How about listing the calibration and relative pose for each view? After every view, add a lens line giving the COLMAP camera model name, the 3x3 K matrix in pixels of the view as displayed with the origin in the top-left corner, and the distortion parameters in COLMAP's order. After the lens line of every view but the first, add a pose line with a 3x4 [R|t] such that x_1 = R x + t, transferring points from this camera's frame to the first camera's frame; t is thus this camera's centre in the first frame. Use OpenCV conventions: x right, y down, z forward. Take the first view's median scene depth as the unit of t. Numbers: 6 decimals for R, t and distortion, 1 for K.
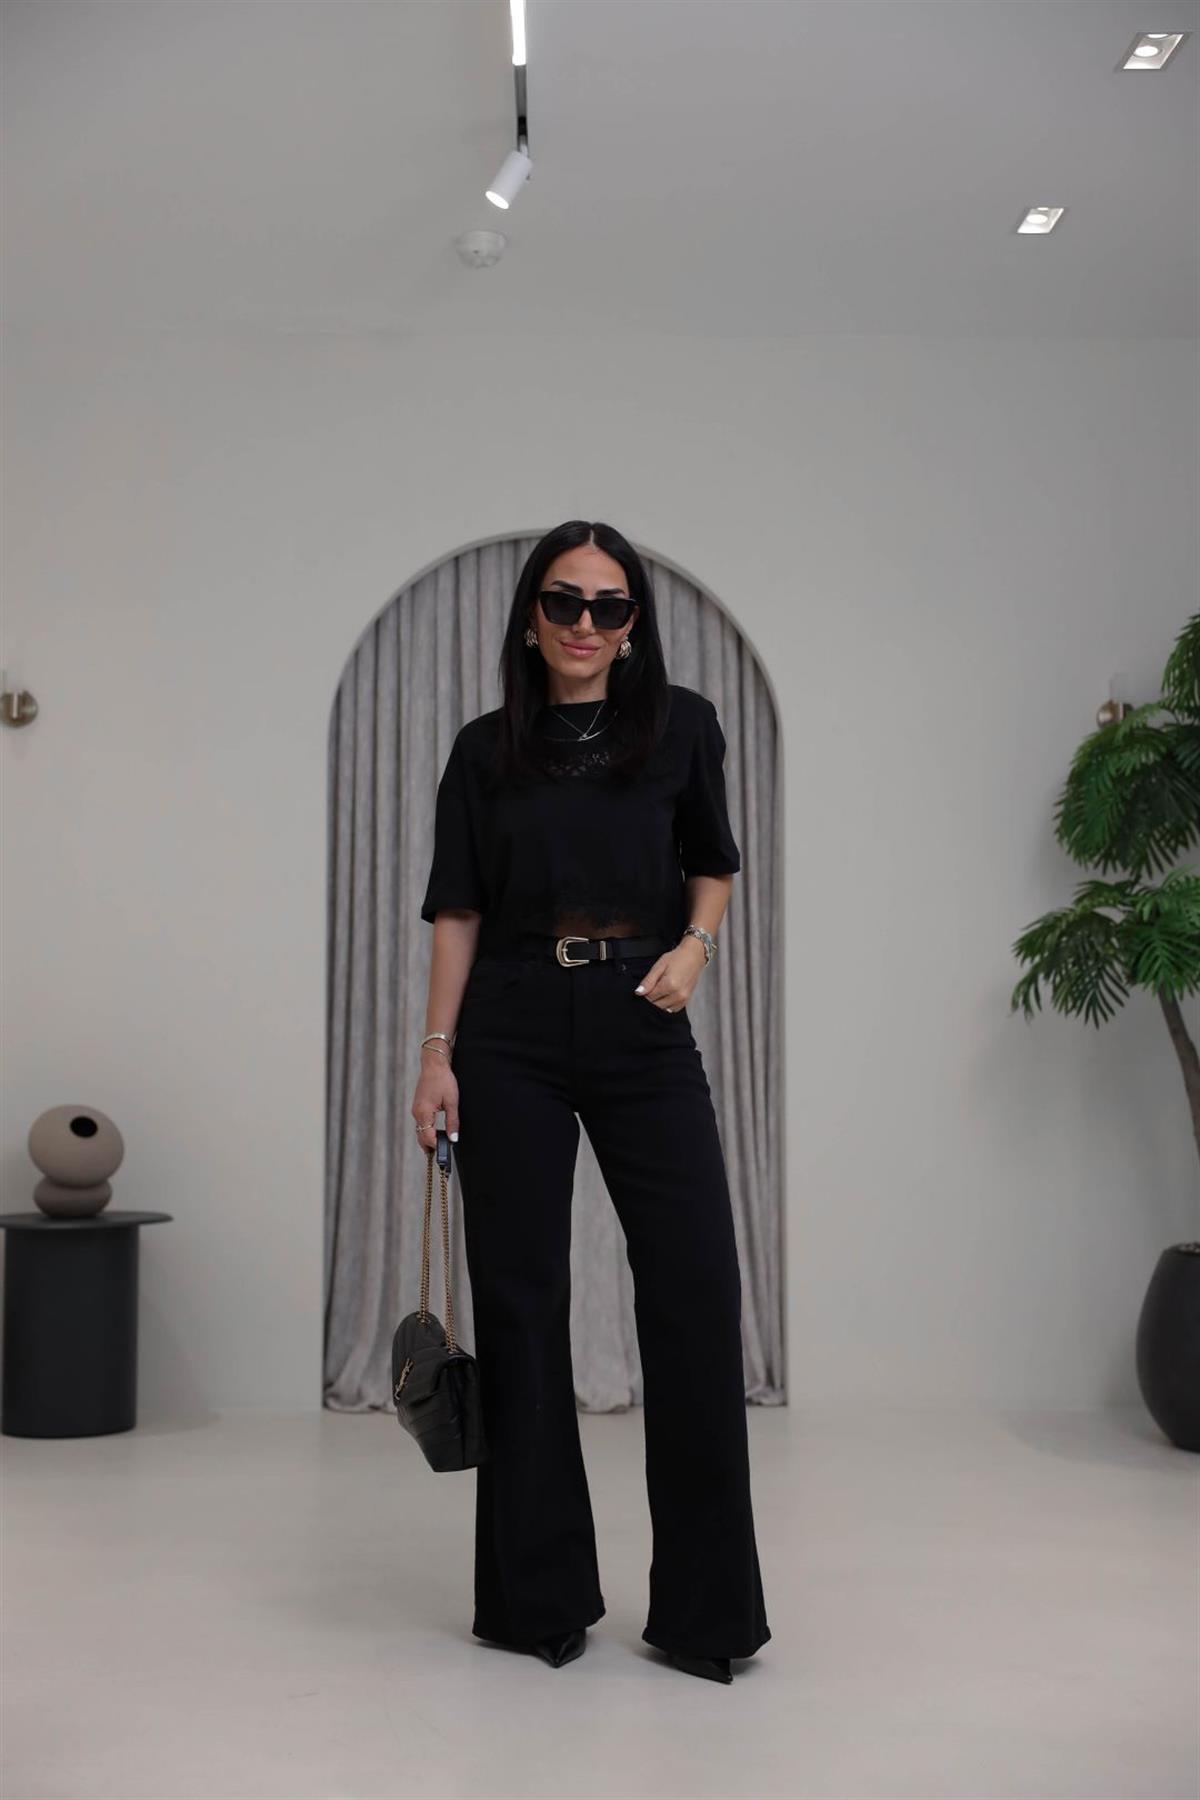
lens RADIAL K [[2406.7, 0, 600.3], [0, 2406.7, 893.7], [0, 0, 1]] dist [-0.102277, 0.000000]
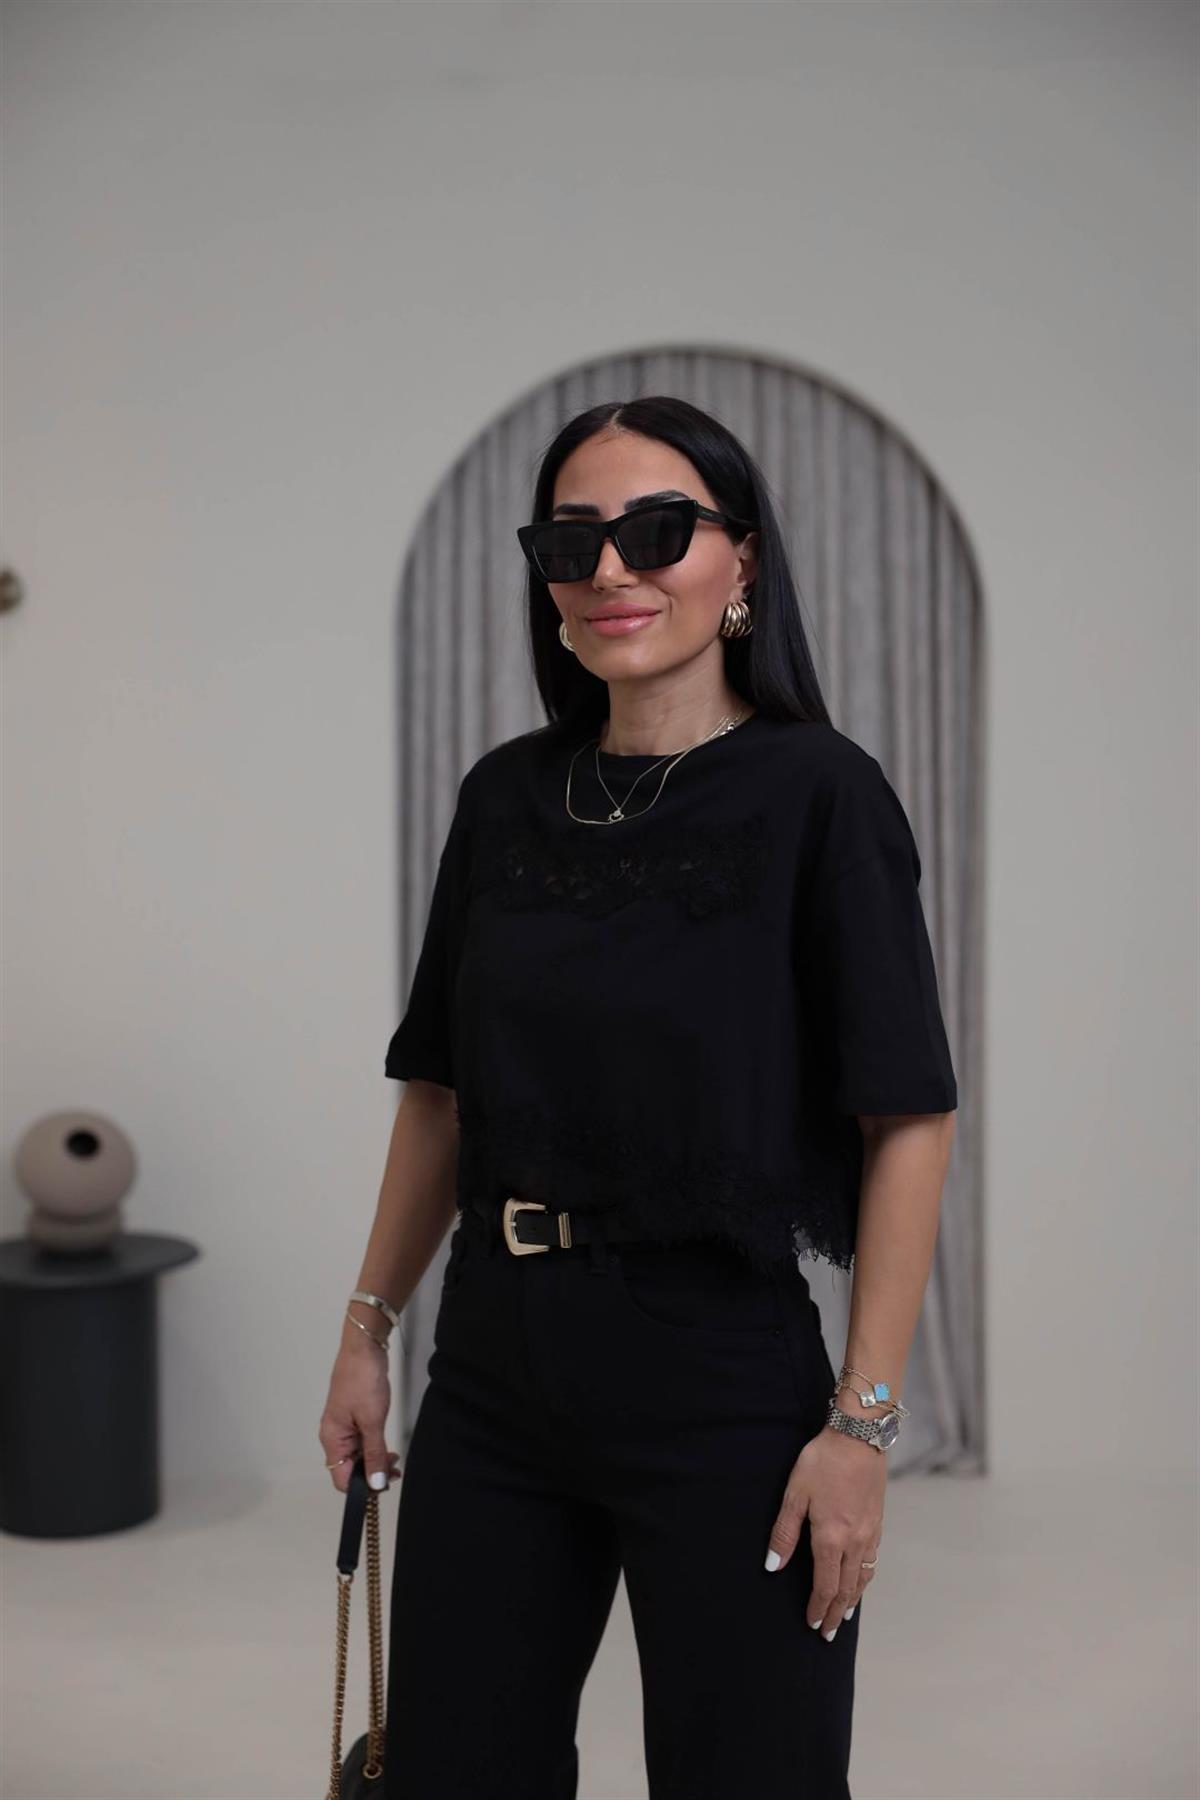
lens RADIAL K [[2406.7, 0, 608.3], [0, 2406.7, 894.6], [0, 0, 1]] dist [-0.102277, 0.000000]
pose [[0.997723, 0.000317, -0.067439, 0.006877], [0.007527, 0.993219, 0.116017, -0.066448], [0.067018, -0.116260, 0.990955, 0.227725]]
